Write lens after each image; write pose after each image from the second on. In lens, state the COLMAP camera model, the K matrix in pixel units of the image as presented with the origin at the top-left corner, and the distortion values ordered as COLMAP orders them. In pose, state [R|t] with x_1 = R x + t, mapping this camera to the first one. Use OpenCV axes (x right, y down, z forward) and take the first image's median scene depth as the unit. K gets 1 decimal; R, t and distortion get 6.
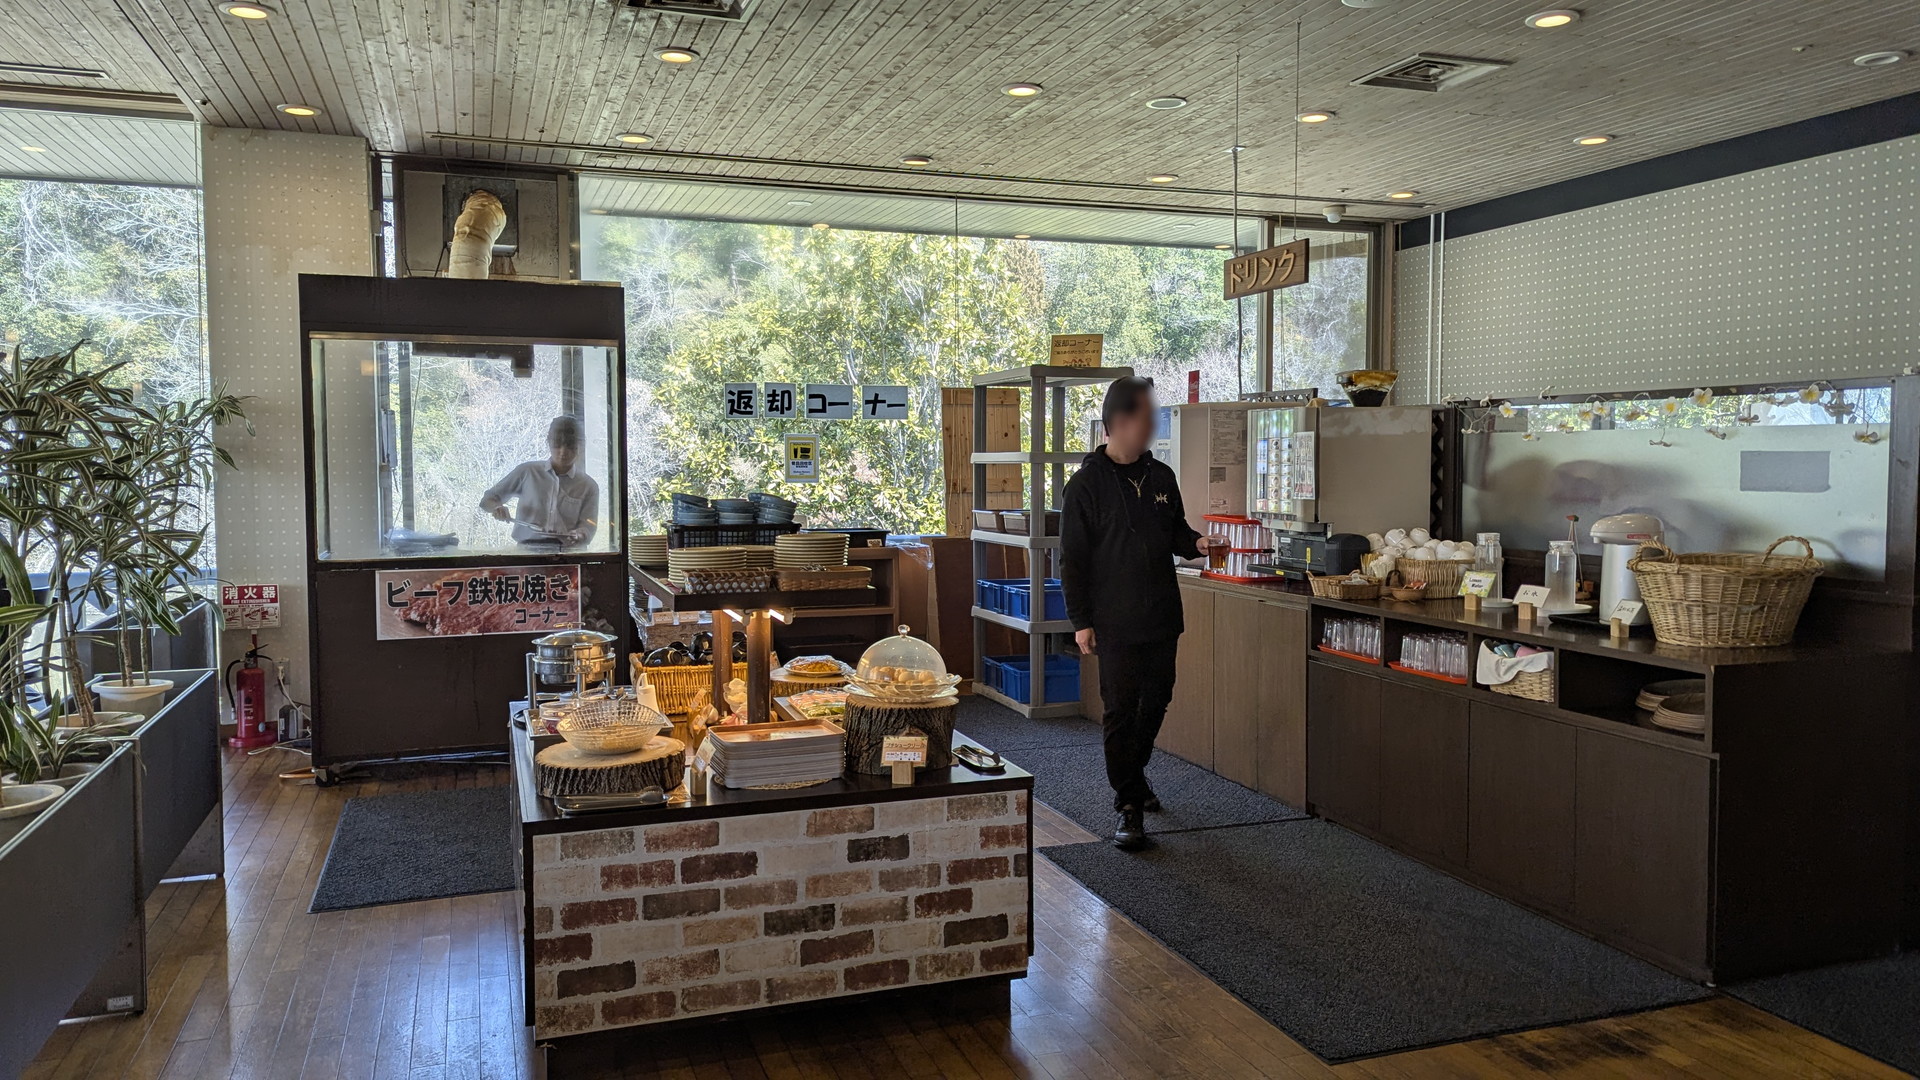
lens RADIAL K [[1402.6, 0, 961.9], [0, 1402.6, 540.3], [0, 0, 1]] dist [0.014961, -0.012672]
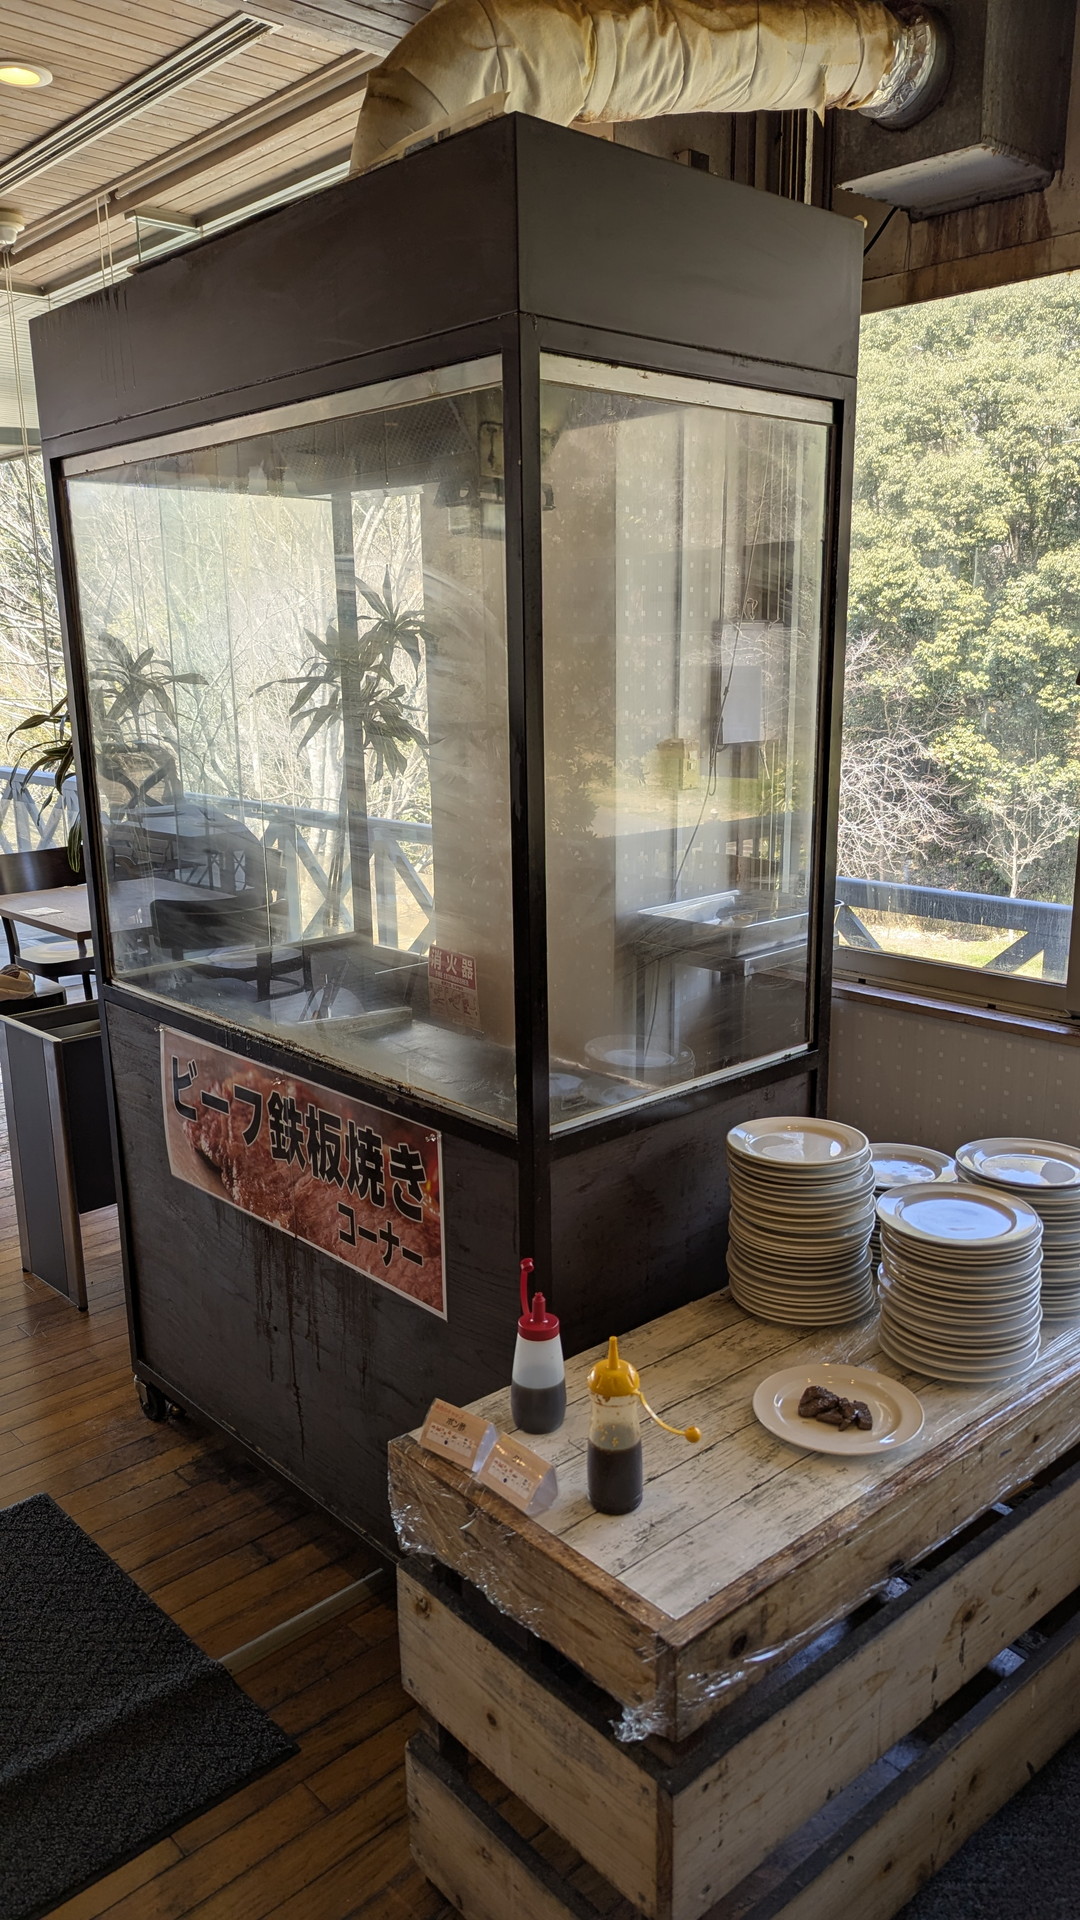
lens RADIAL K [[1402.6, 0, 540.8], [0, 1402.6, 966.0], [0, 0, 1]] dist [0.014961, -0.012672]
pose [[0.388707, 0.205008, -0.898264, 0.016768], [-0.037515, 0.977645, 0.206891, -0.088270], [0.920598, -0.046722, 0.387708, 0.914140]]
